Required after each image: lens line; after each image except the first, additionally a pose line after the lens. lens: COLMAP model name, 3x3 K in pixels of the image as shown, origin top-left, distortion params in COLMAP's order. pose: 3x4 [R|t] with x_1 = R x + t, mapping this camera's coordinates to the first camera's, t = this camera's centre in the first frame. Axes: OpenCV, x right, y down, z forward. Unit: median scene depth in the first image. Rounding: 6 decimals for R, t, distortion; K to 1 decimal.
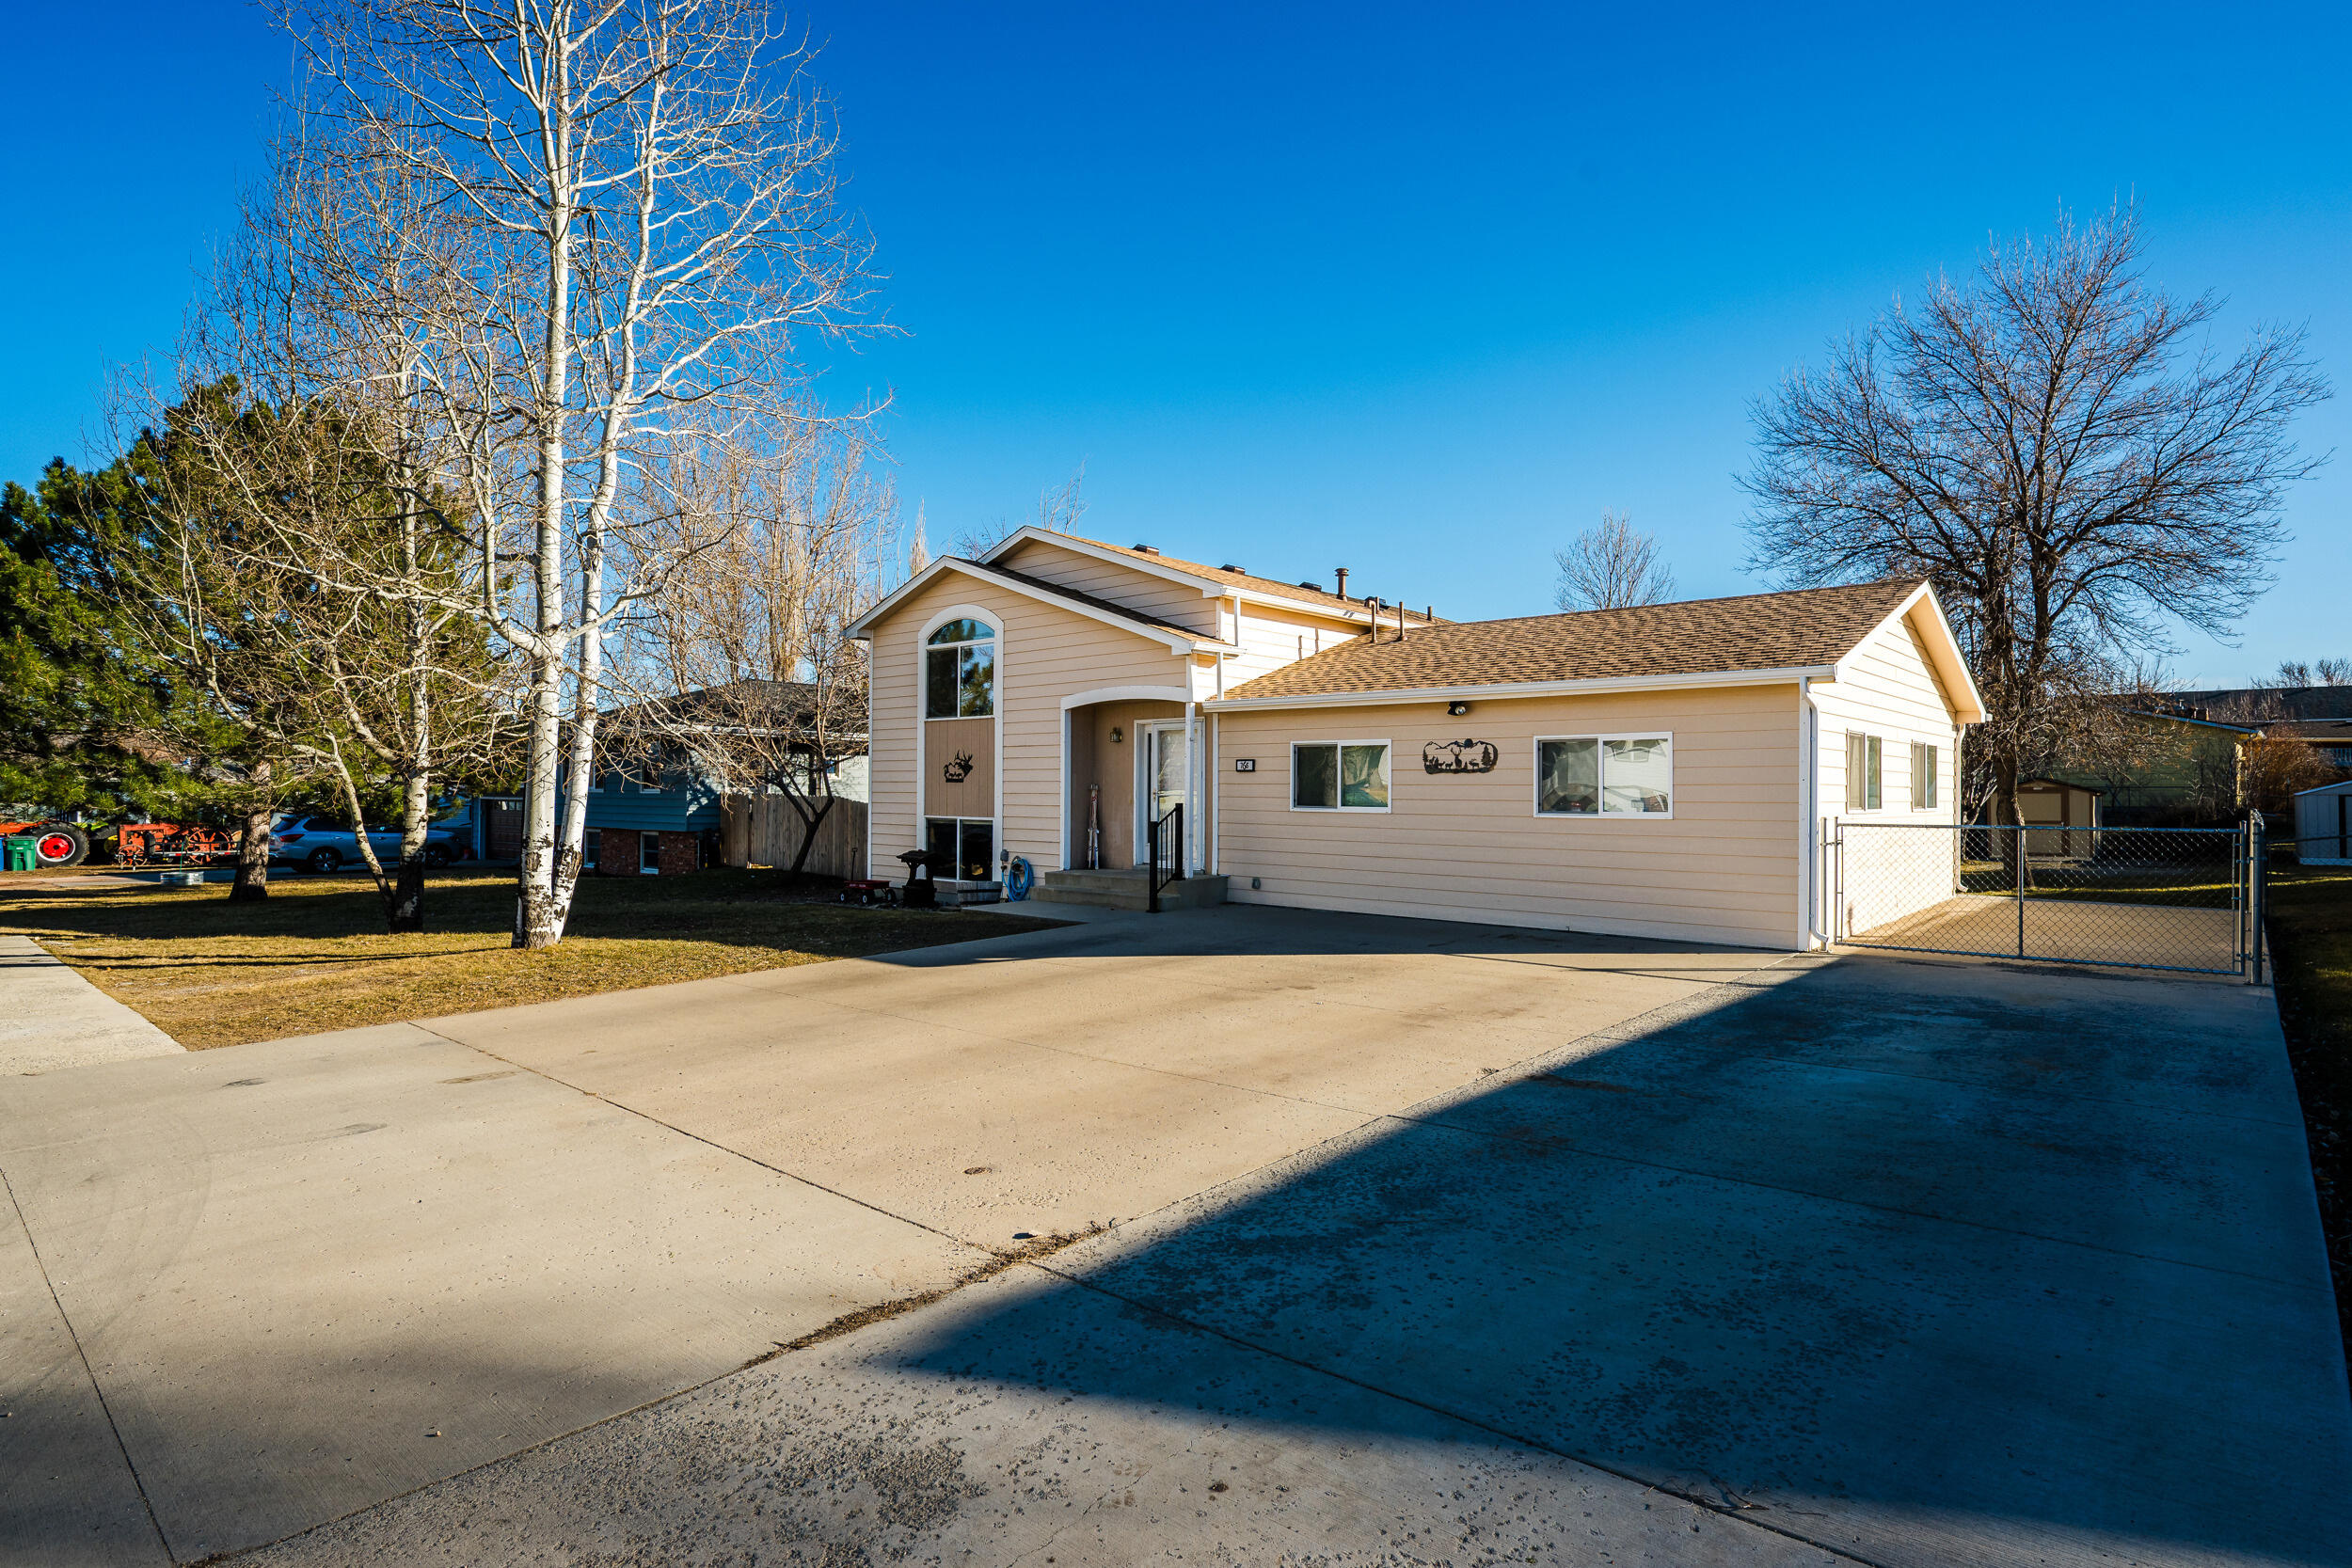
lens RADIAL K [[1205.8, 0, 1176.7], [0, 1205.8, 789.7], [0, 0, 1]] dist [-0.006516, -0.002572]
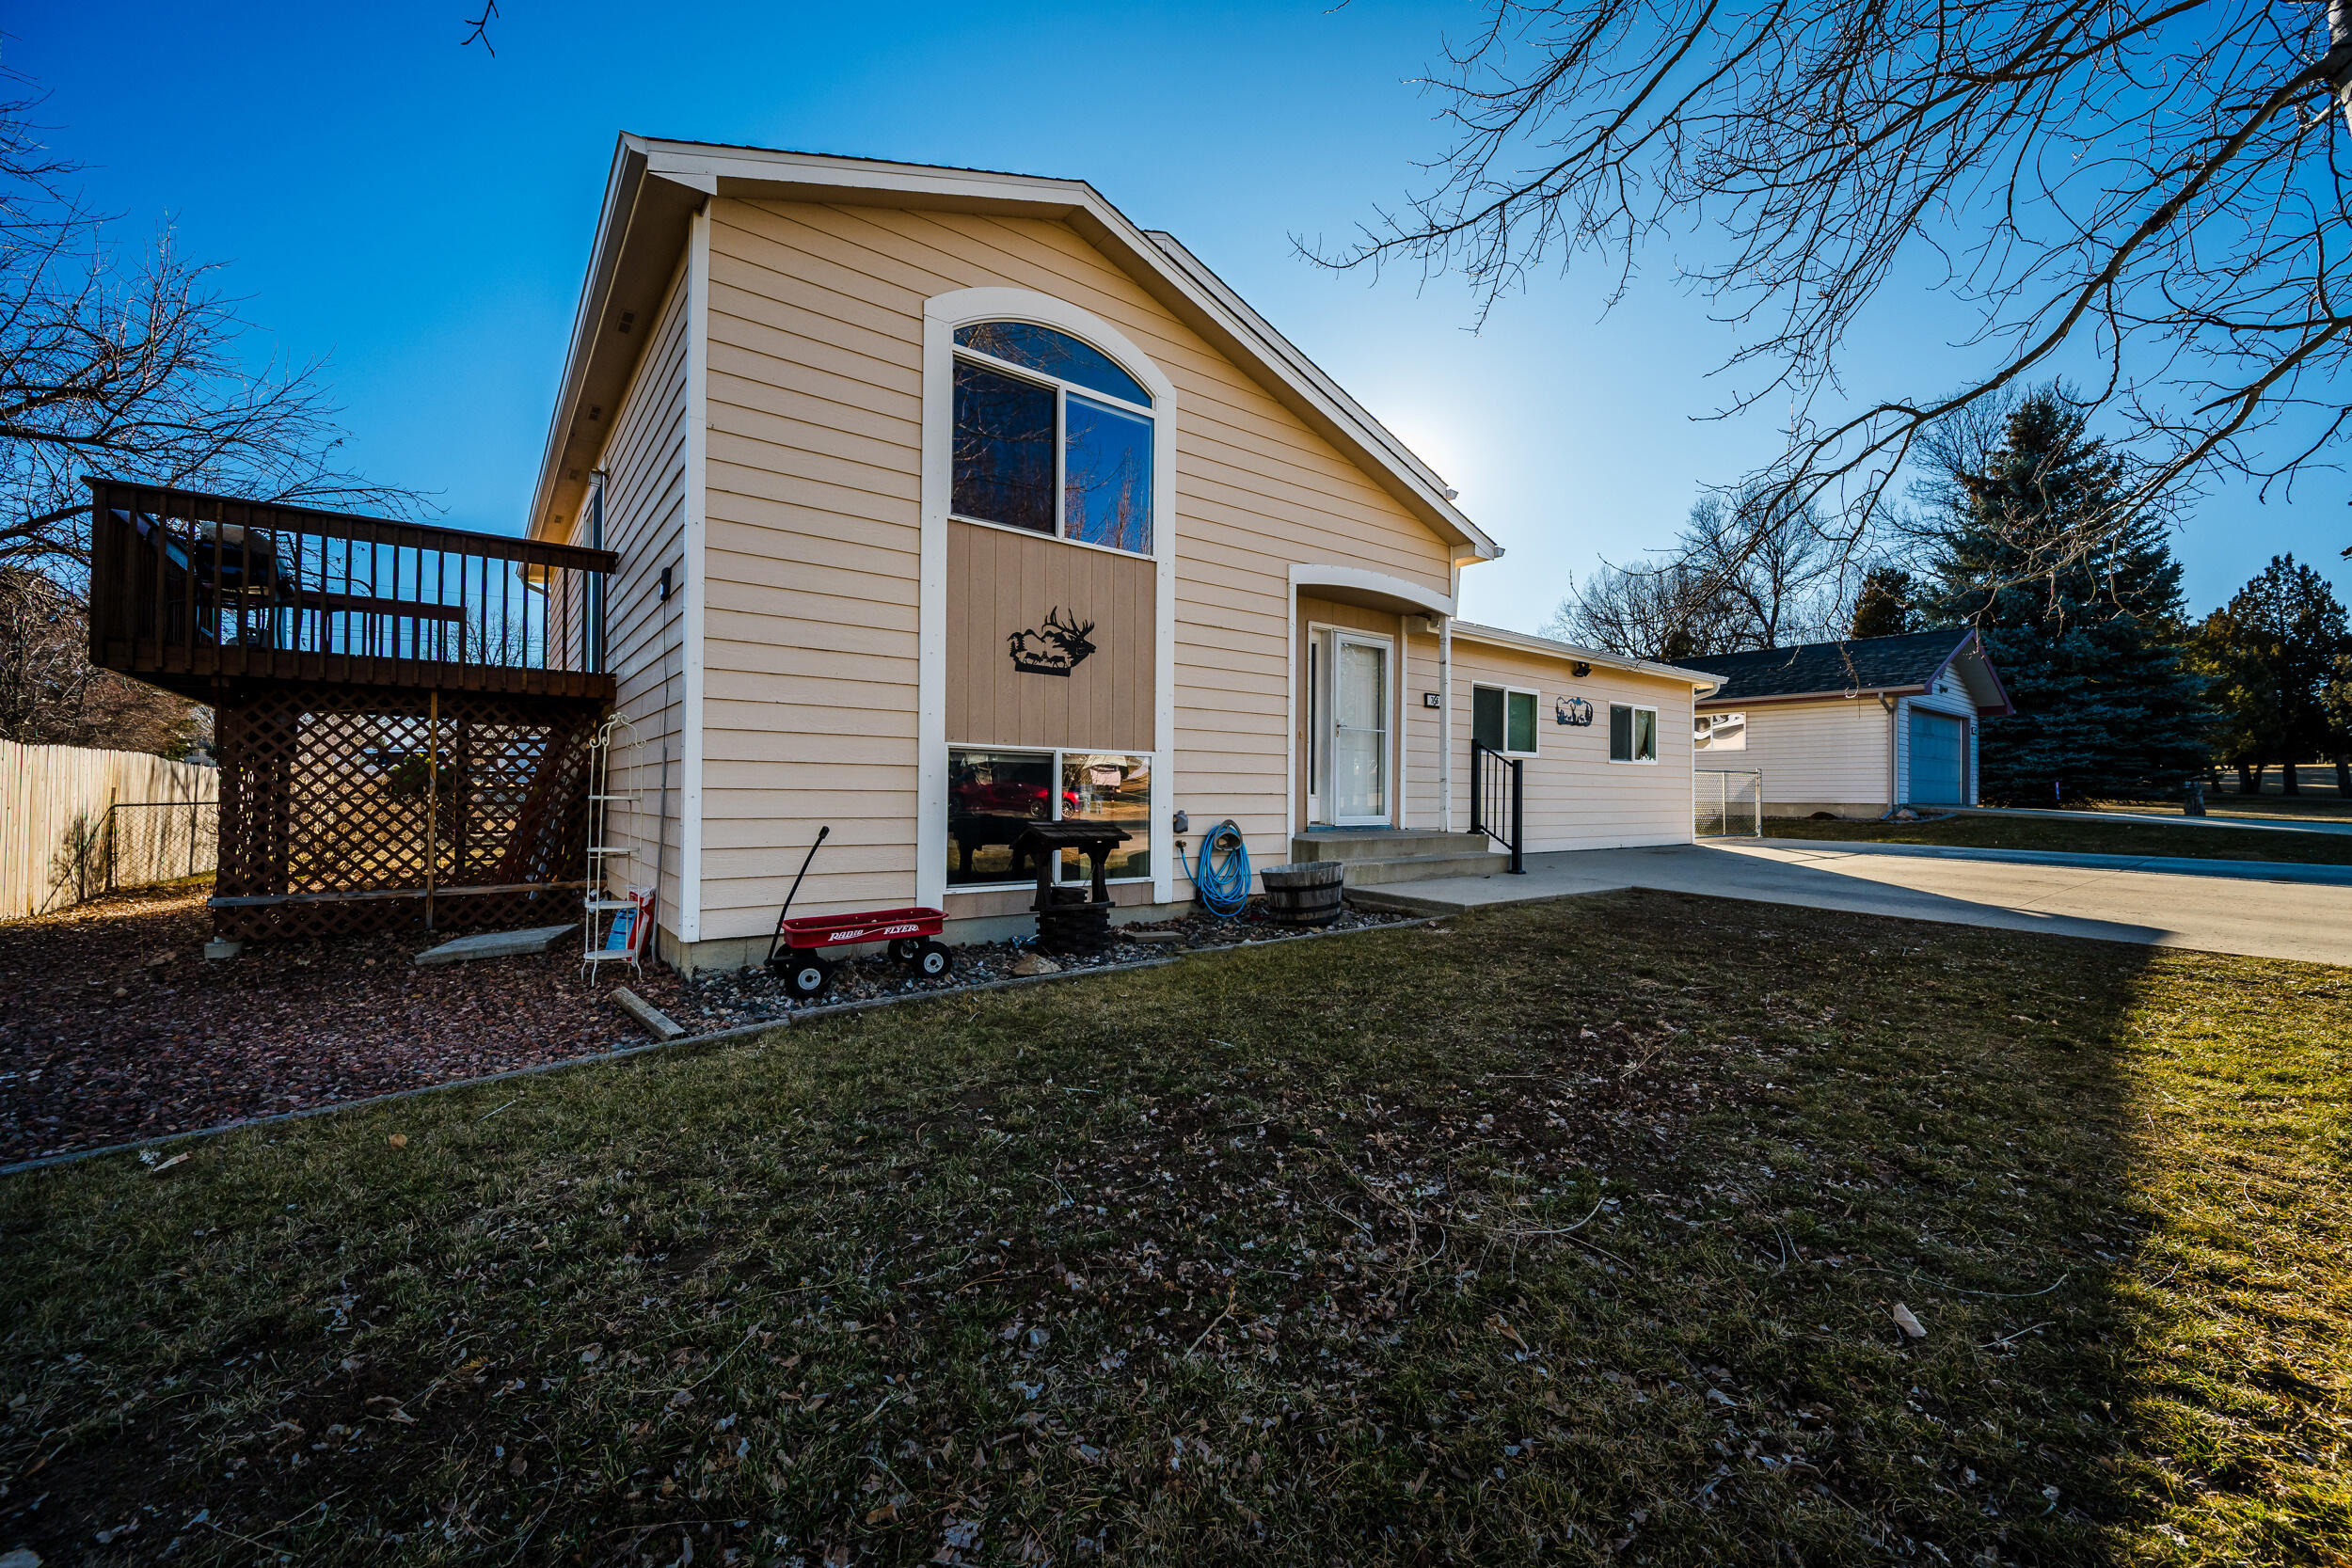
lens RADIAL K [[911.8, 0, 1172.4], [0, 911.8, 779.5], [0, 0, 1]] dist [-0.004508, -0.000645]
pose [[0.178903, 0.008820, 0.983827, -0.616971], [-0.012039, 0.999905, -0.006775, 0.043318], [-0.983793, -0.010633, 0.178993, 1.049472]]
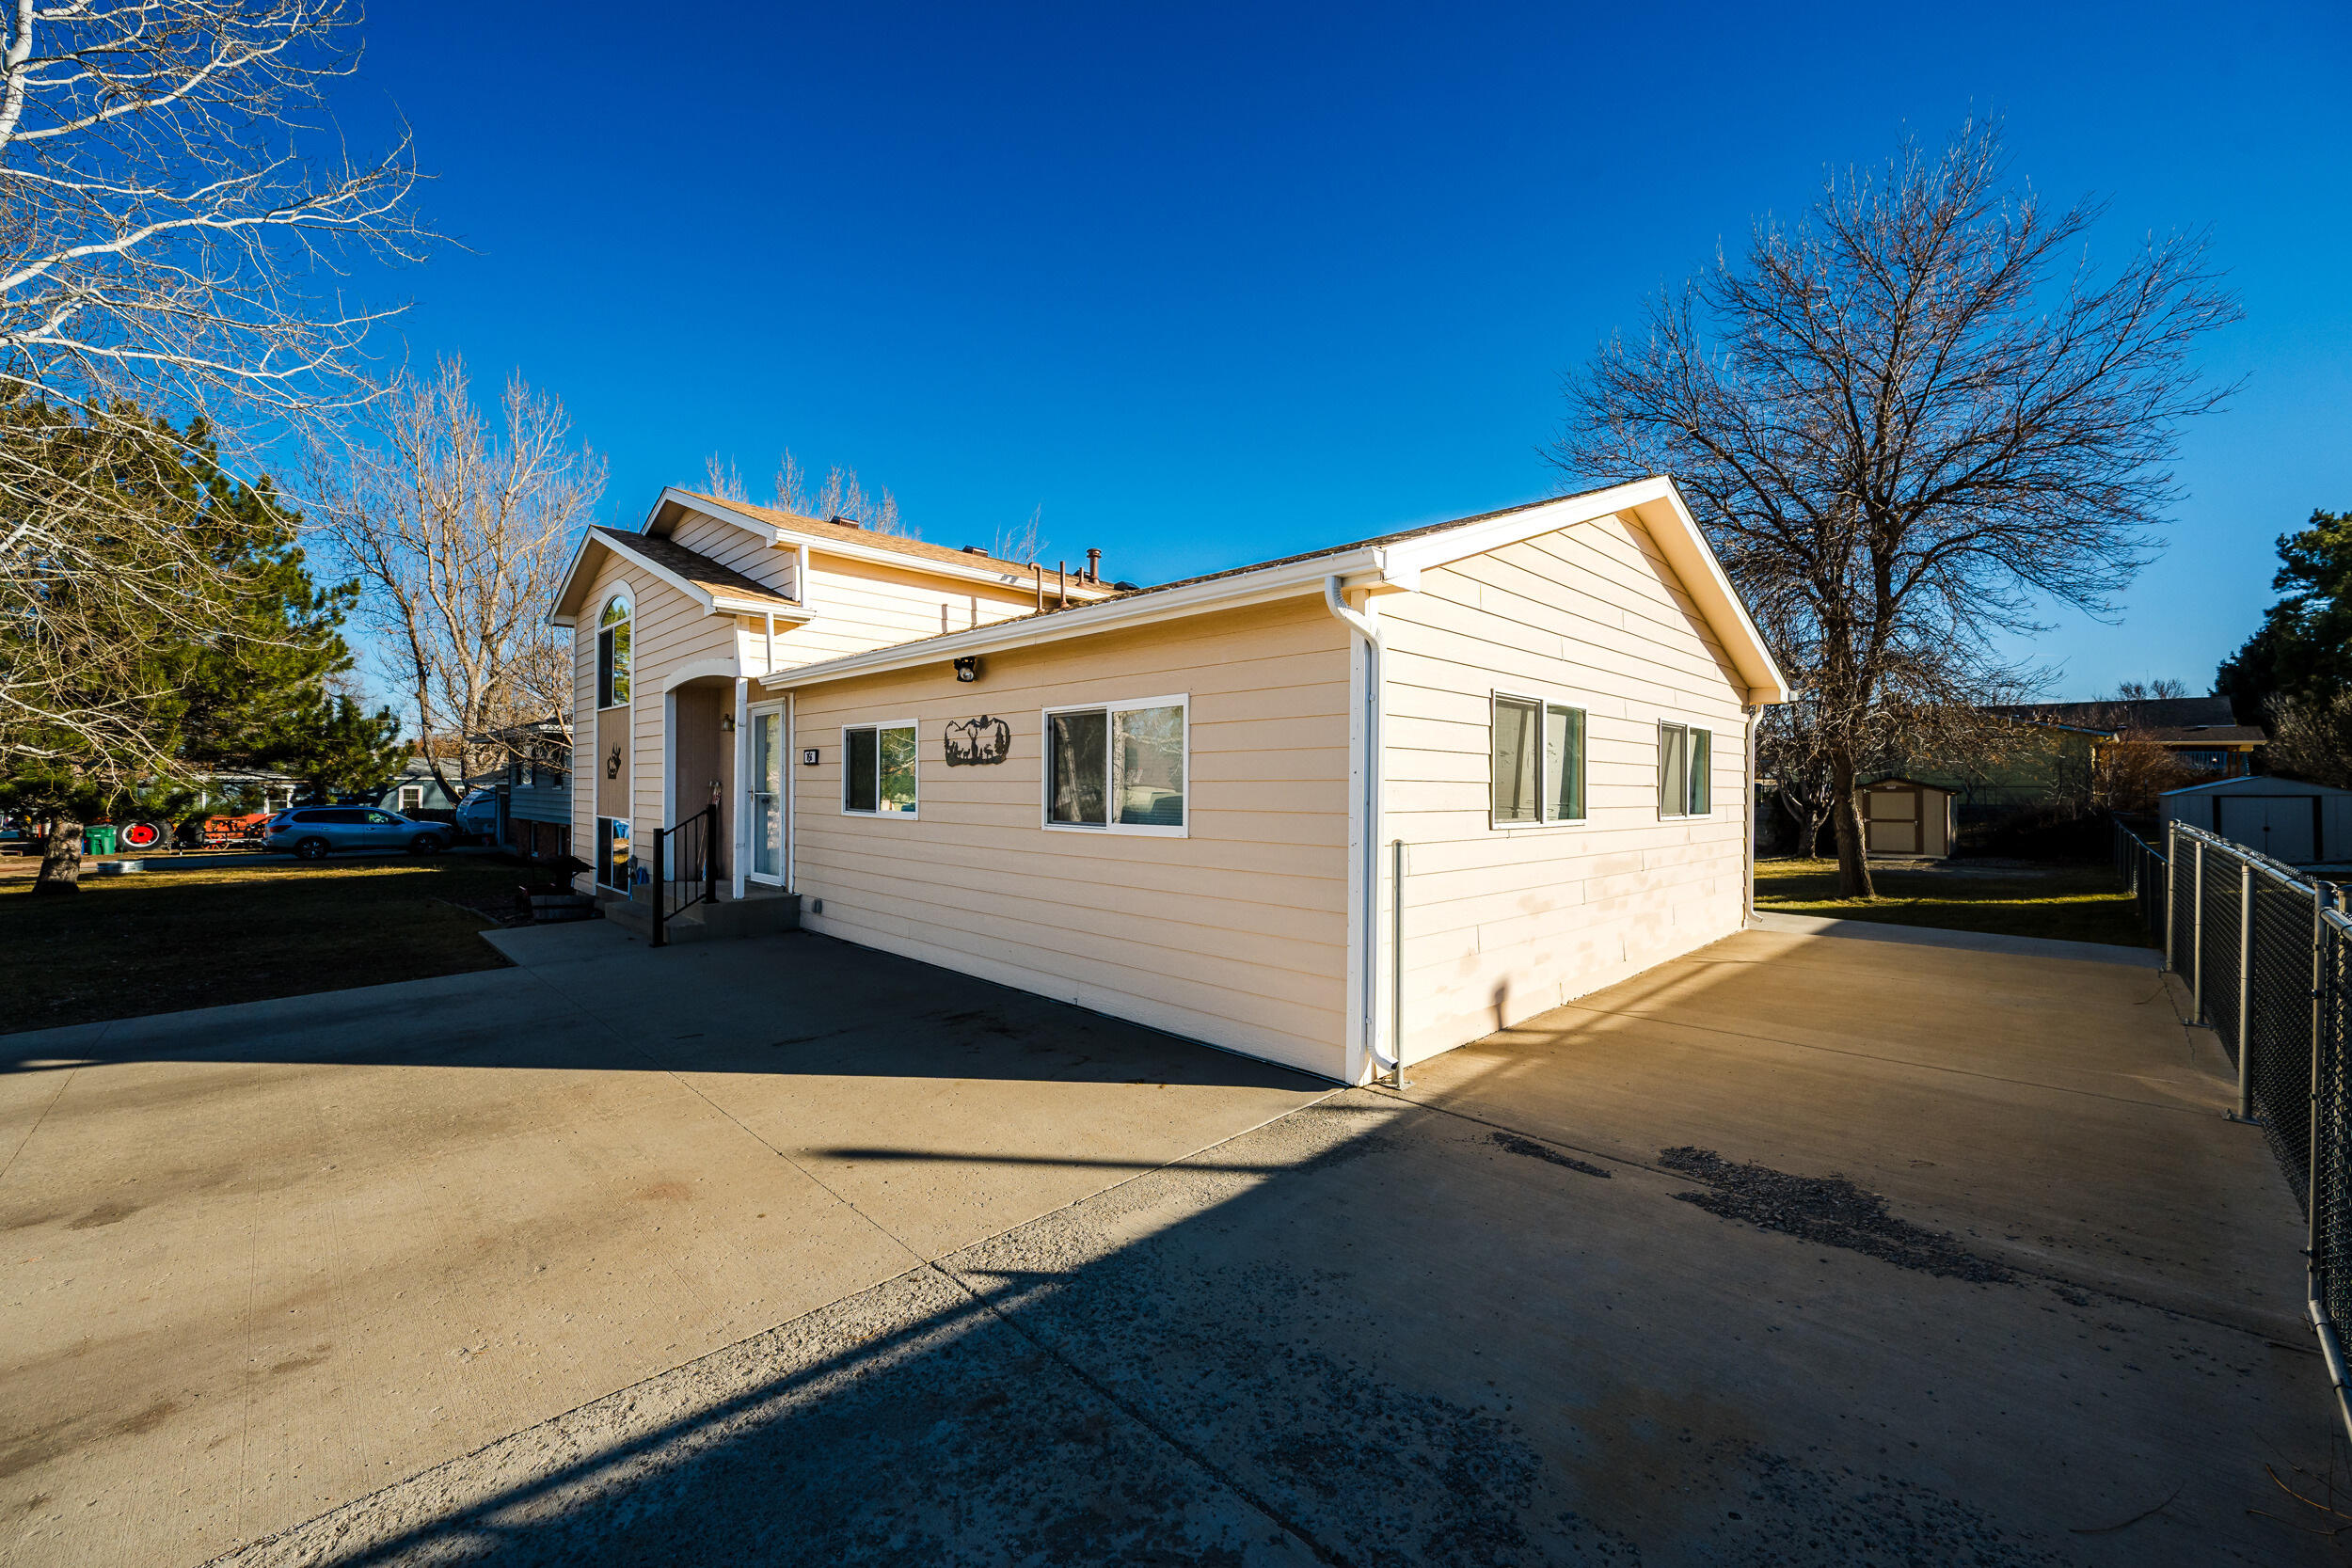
lens RADIAL K [[911.8, 0, 1175.2], [0, 911.8, 787.7], [0, 0, 1]] dist [-0.004508, -0.000645]
pose [[0.998347, 0.002268, -0.057424, 0.324986], [-0.002218, 0.999997, 0.000942, -0.000938], [0.057426, -0.000813, 0.998349, 0.408319]]
